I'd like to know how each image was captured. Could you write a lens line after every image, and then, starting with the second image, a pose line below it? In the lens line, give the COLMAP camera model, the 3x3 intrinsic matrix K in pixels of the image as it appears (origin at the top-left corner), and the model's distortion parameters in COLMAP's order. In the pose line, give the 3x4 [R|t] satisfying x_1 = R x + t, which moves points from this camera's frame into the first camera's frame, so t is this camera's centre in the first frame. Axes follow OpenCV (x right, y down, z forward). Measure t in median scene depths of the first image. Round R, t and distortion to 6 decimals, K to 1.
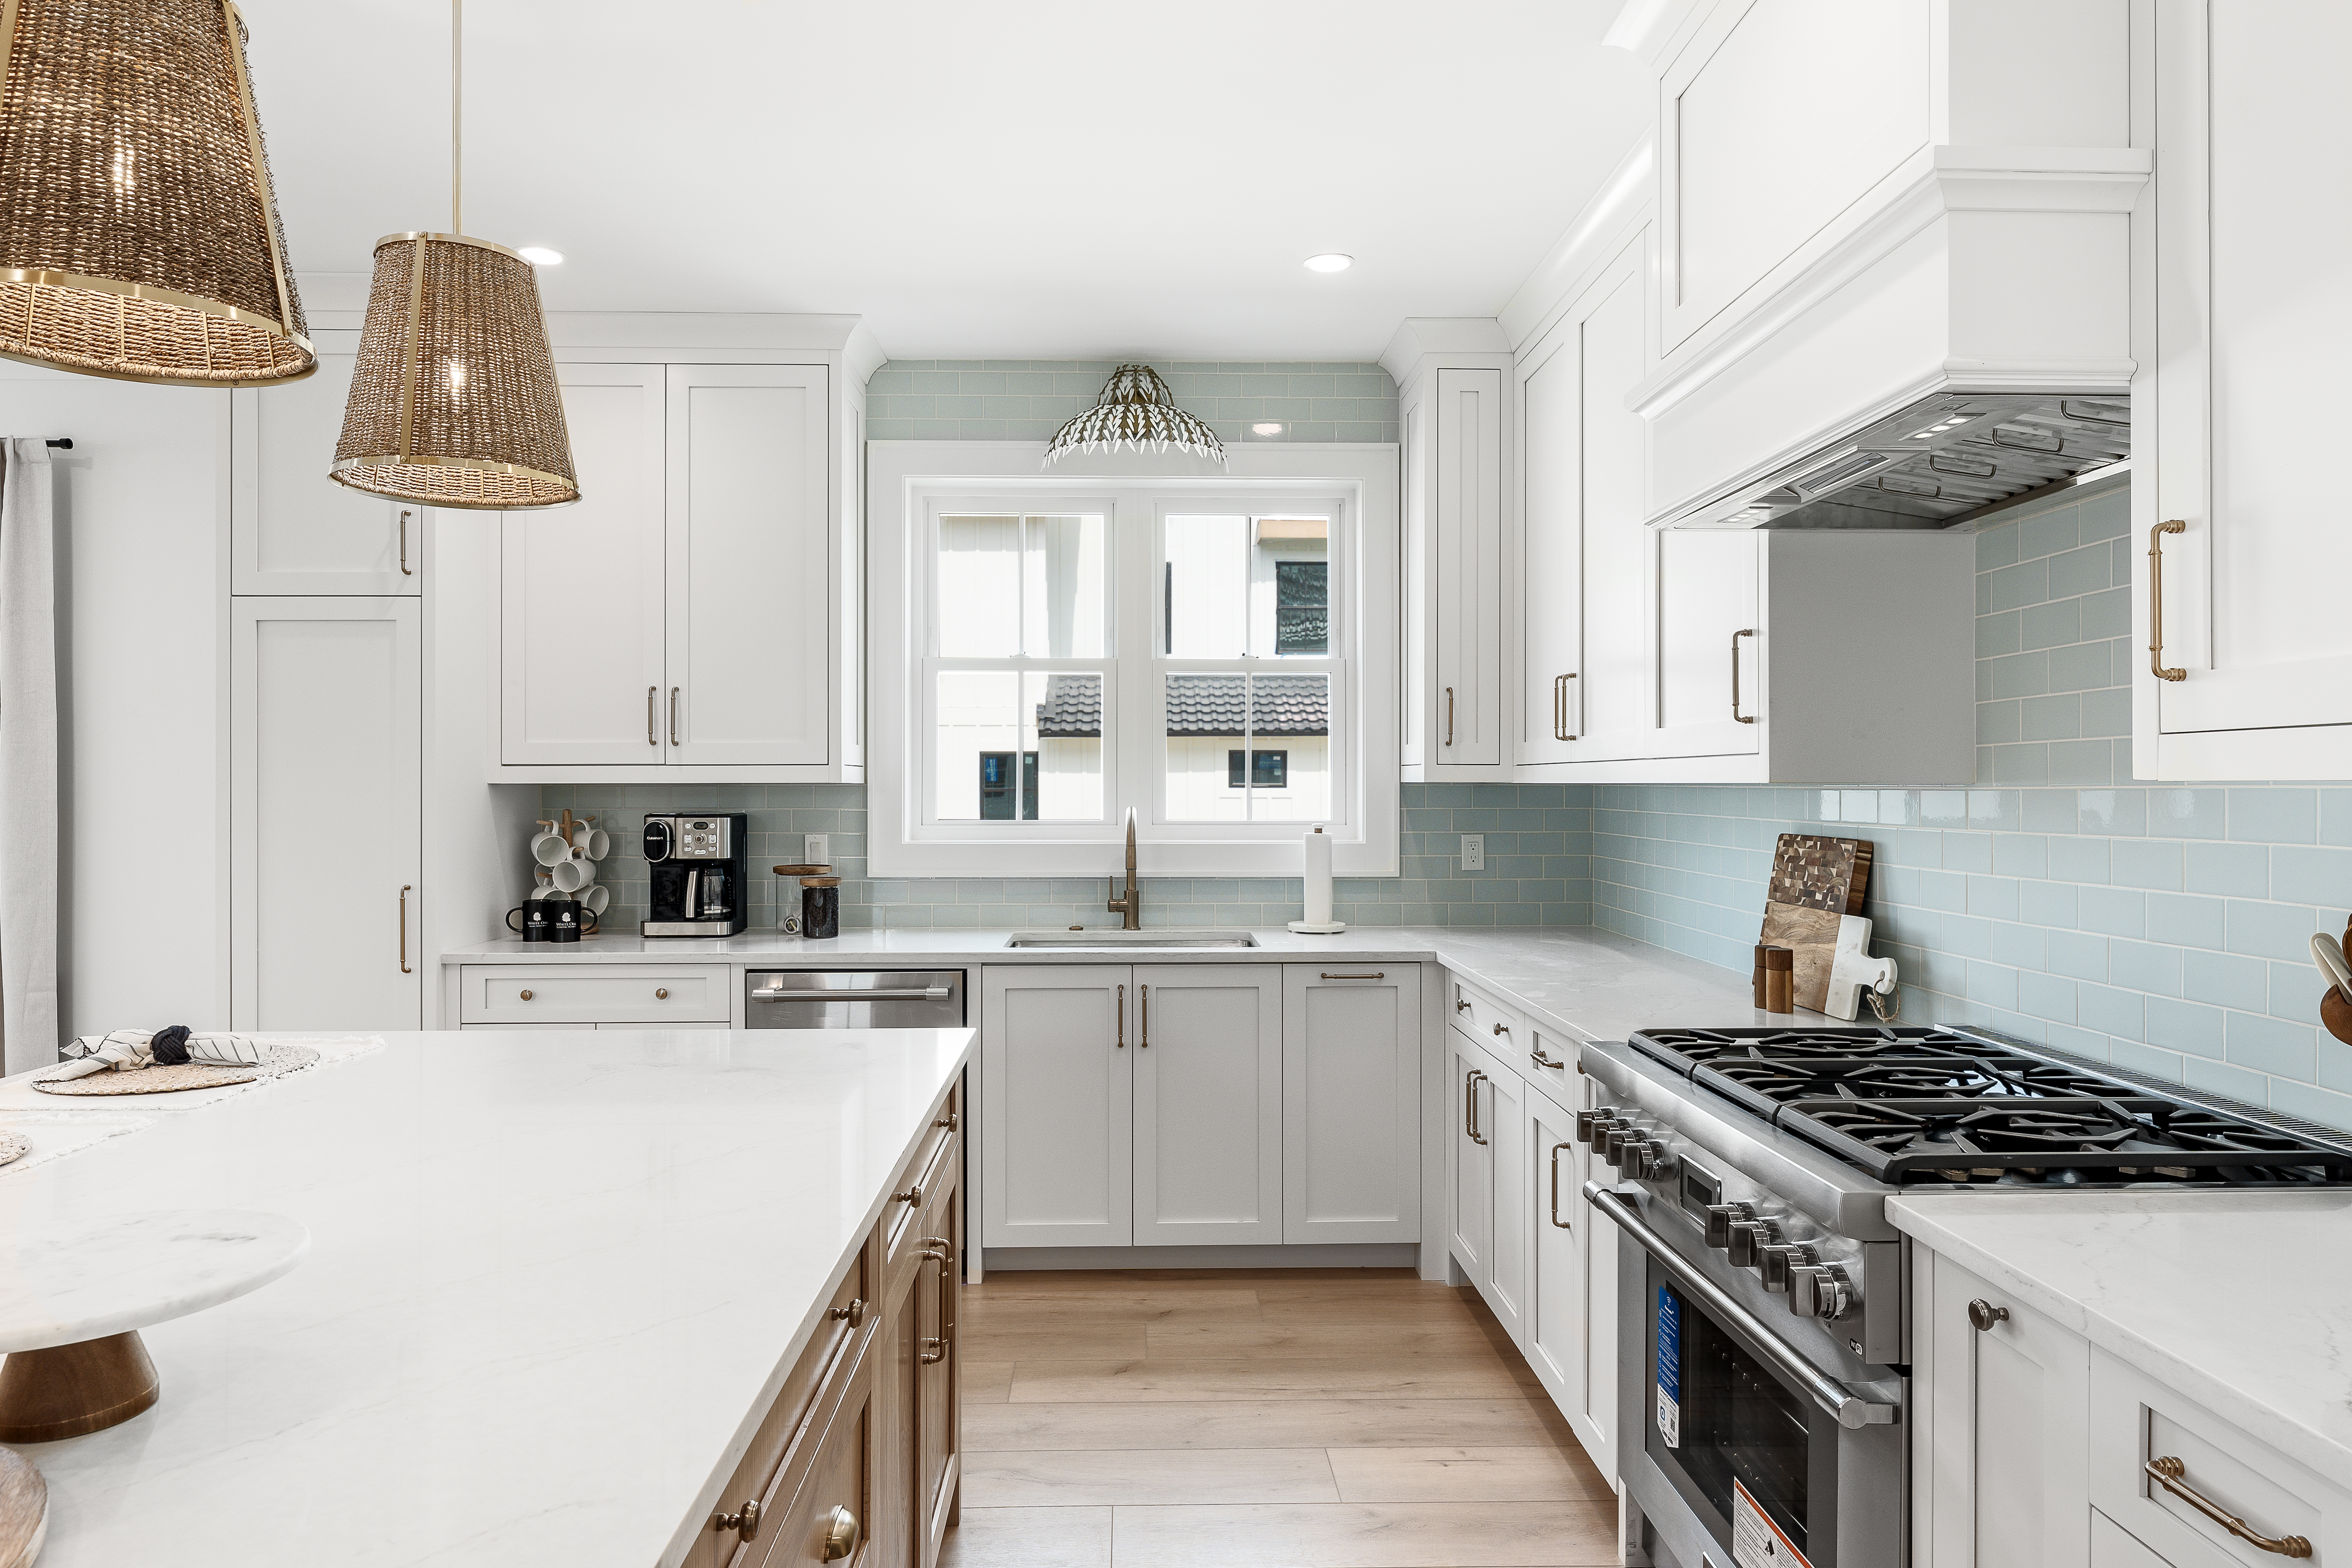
lens RADIAL K [[1423.9, 0, 1179.7], [0, 1423.9, 781.7], [0, 0, 1]] dist [0.001804, -0.003401]
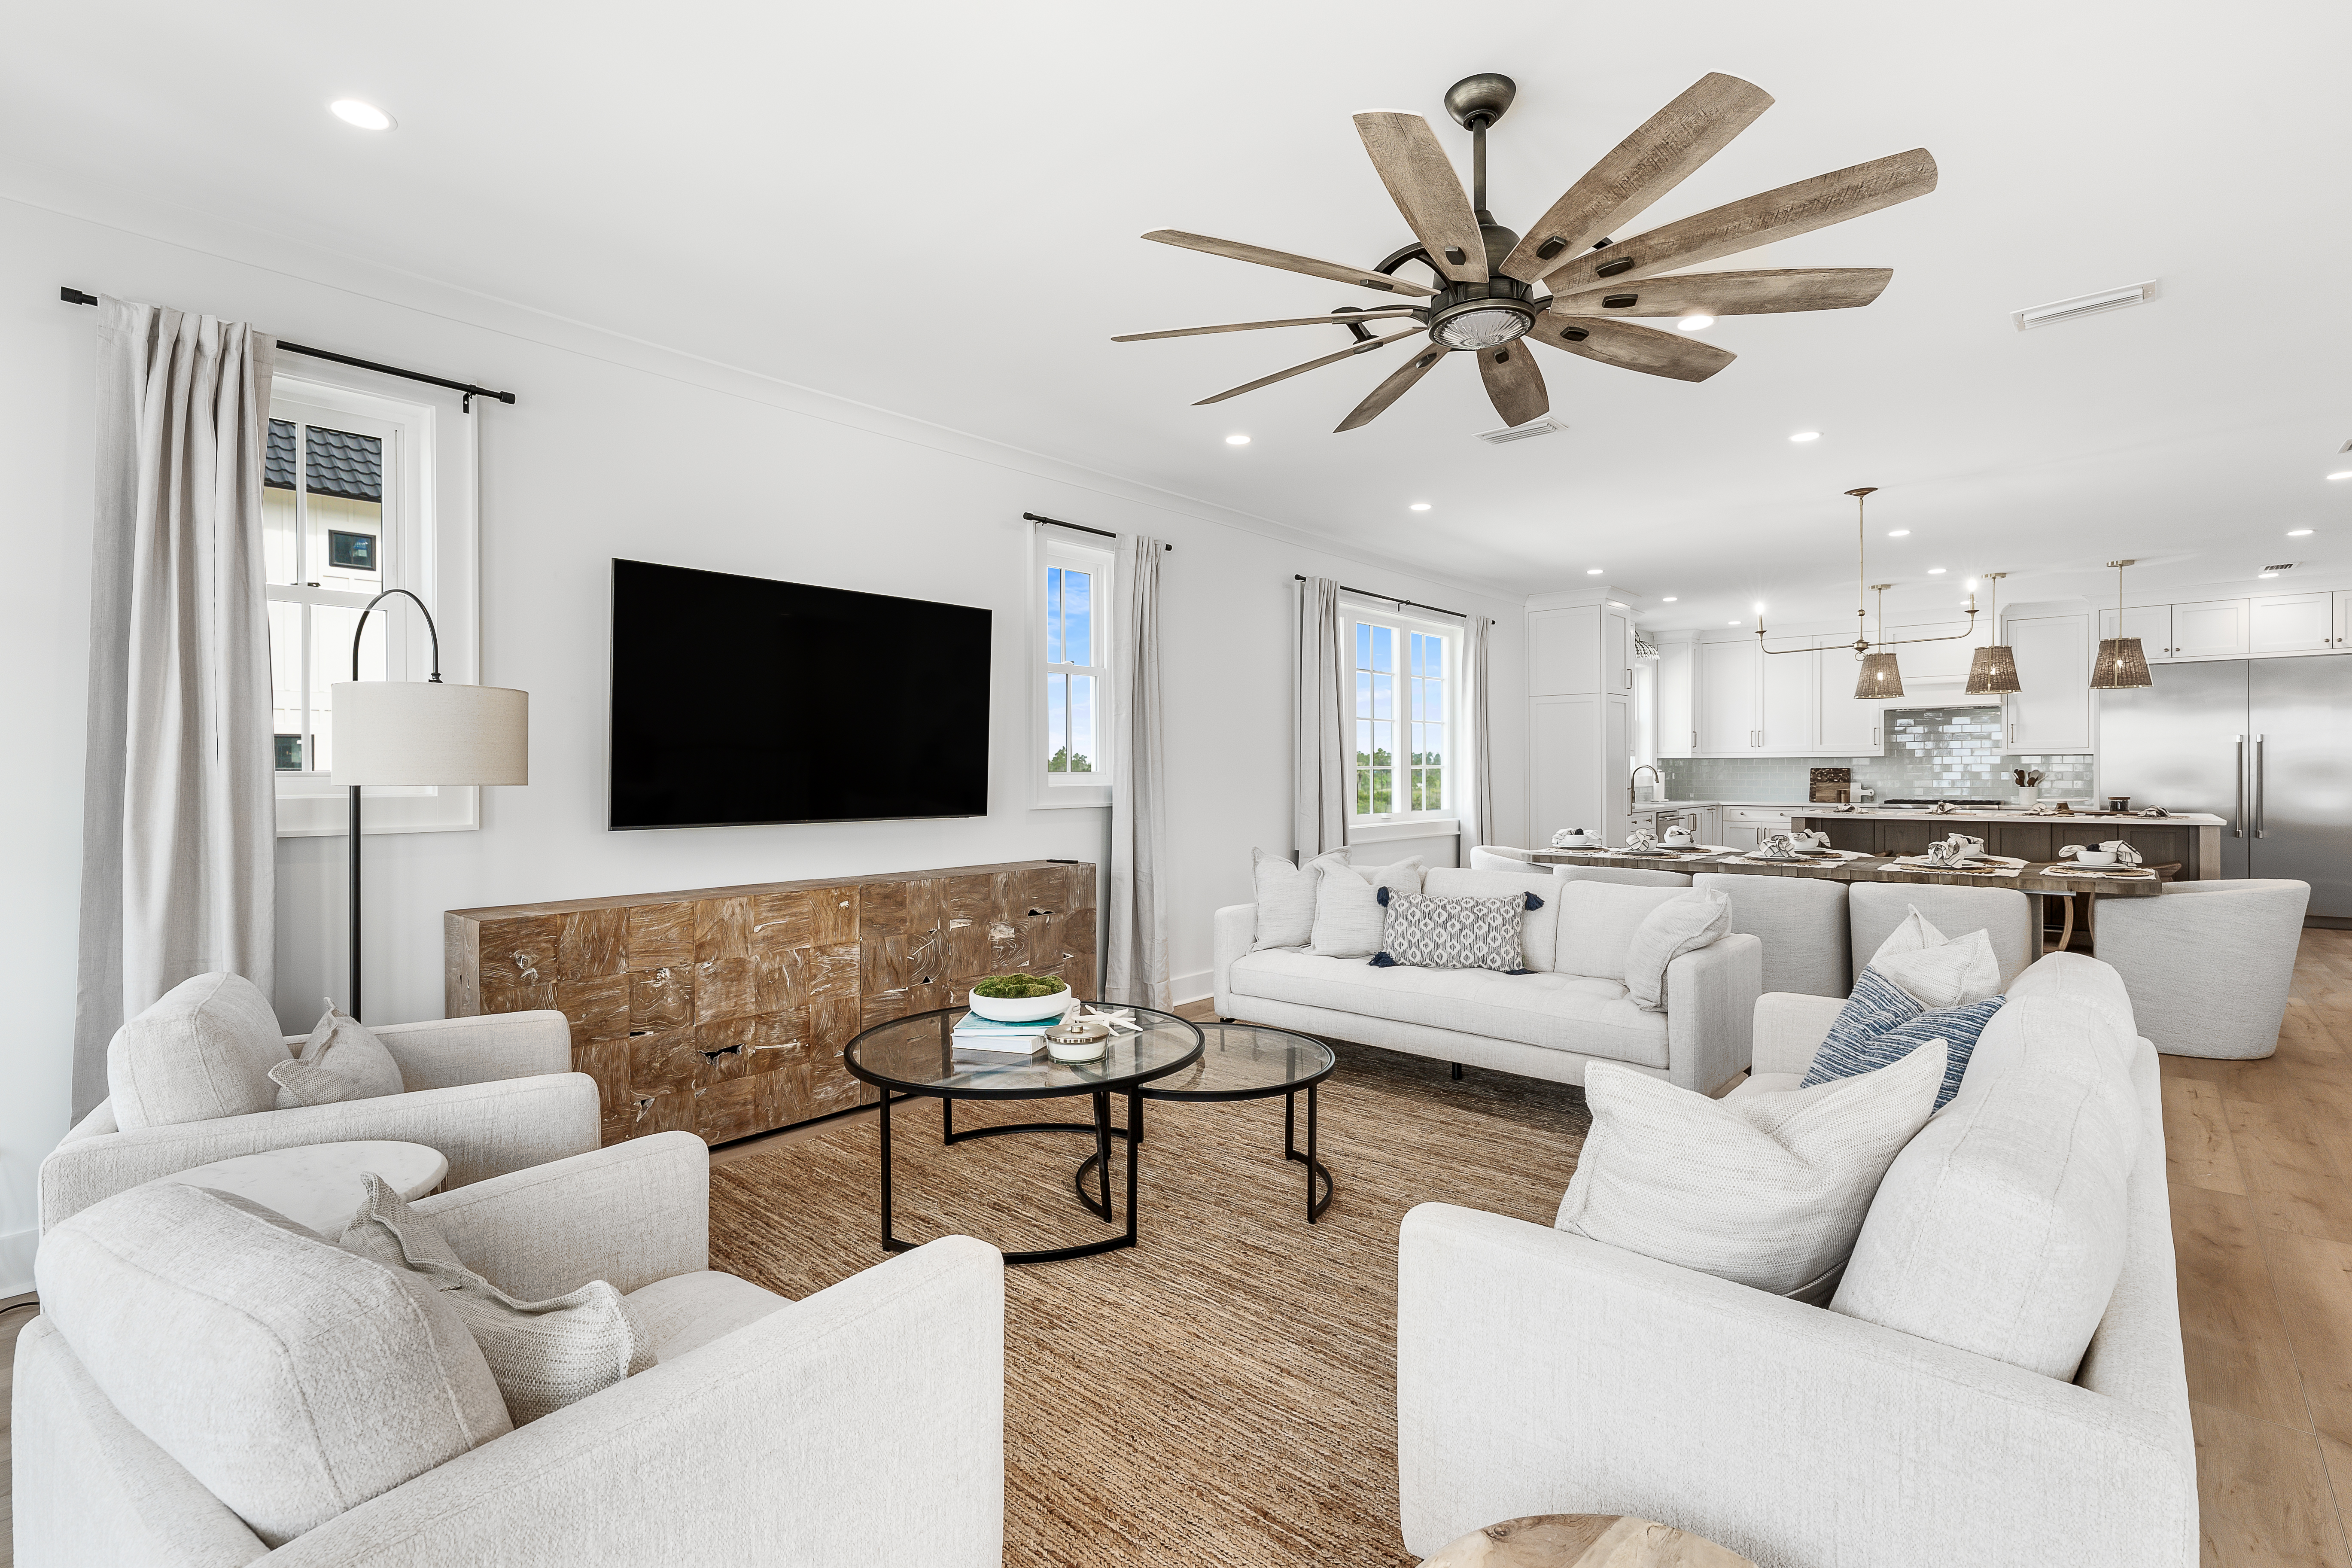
lens RADIAL K [[1075.7, 0, 1166.9], [0, 1075.7, 775.9], [0, 0, 1]] dist [-0.003450, -0.000253]
pose [[0.690019, -0.006635, 0.723761, -2.978921], [0.003157, 0.999976, 0.006157, 0.029060], [-0.723785, -0.001964, 0.690023, 0.096122]]
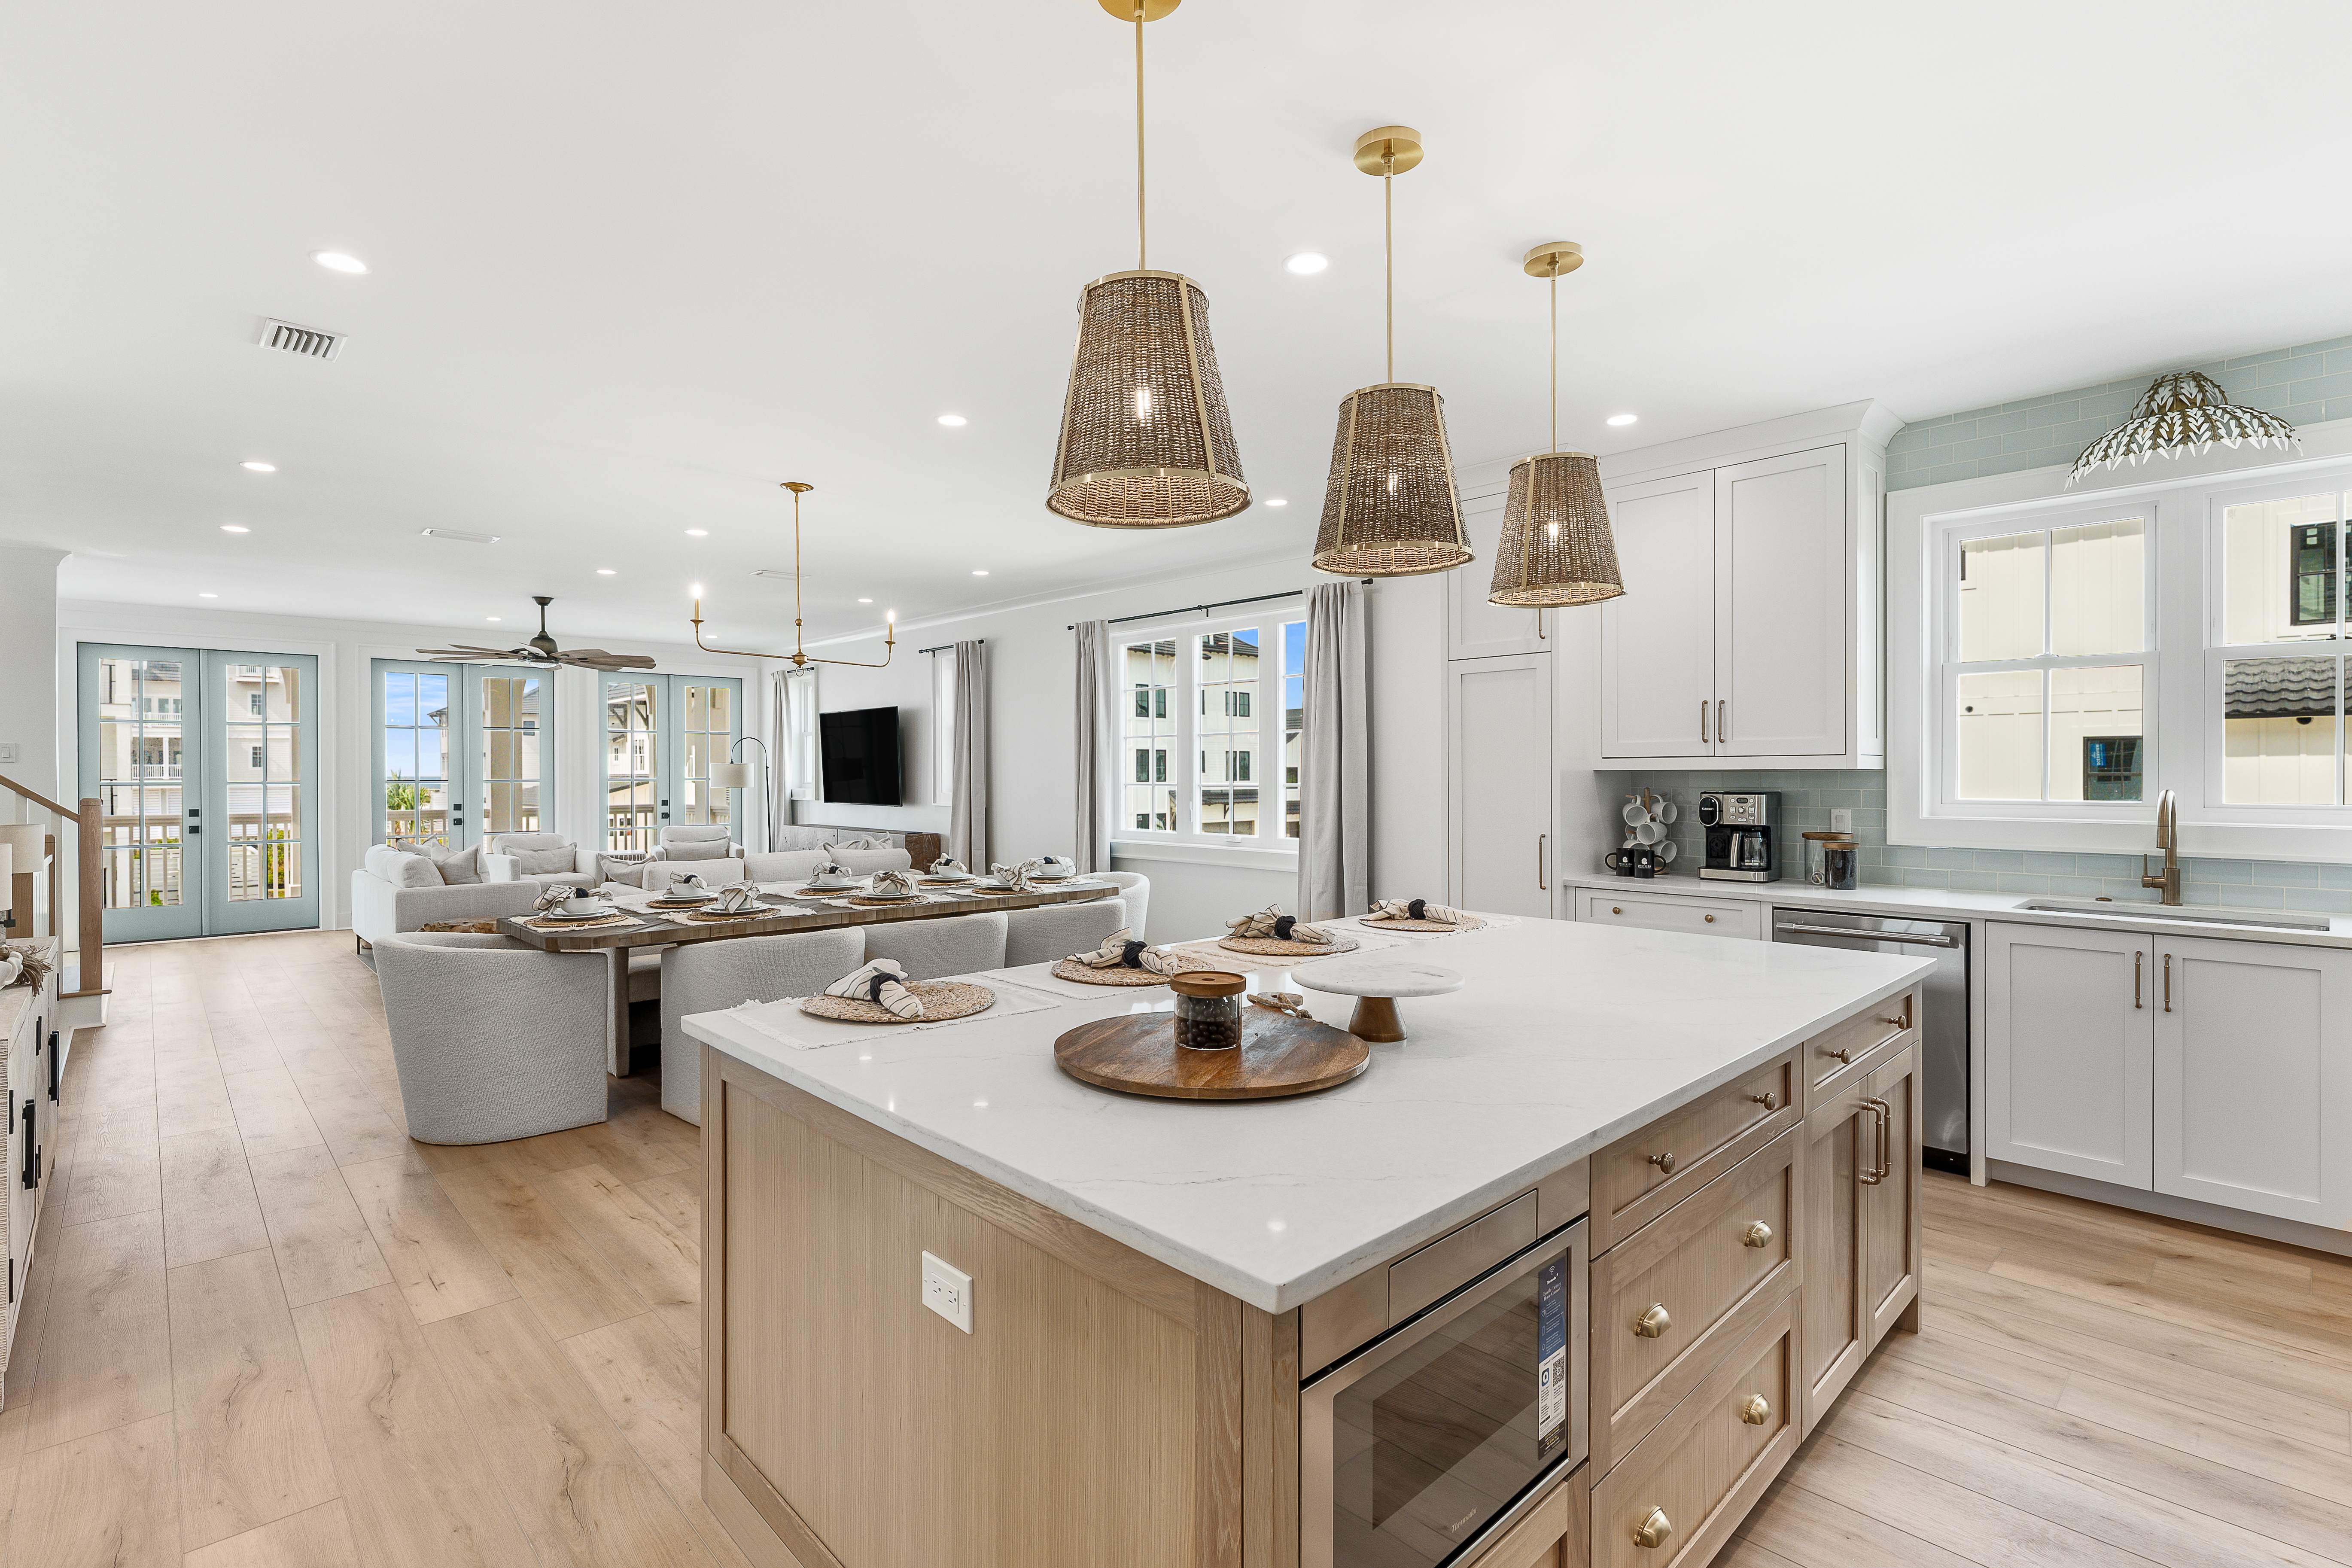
lens RADIAL K [[1075.7, 0, 1179.0], [0, 1075.7, 775.6], [0, 0, 1]] dist [-0.003450, -0.000253]
pose [[0.667660, 0.000822, -0.744466, 0.080269], [0.004305, 0.999978, 0.004964, -0.000491], [0.744454, -0.006519, 0.667642, -0.104665]]
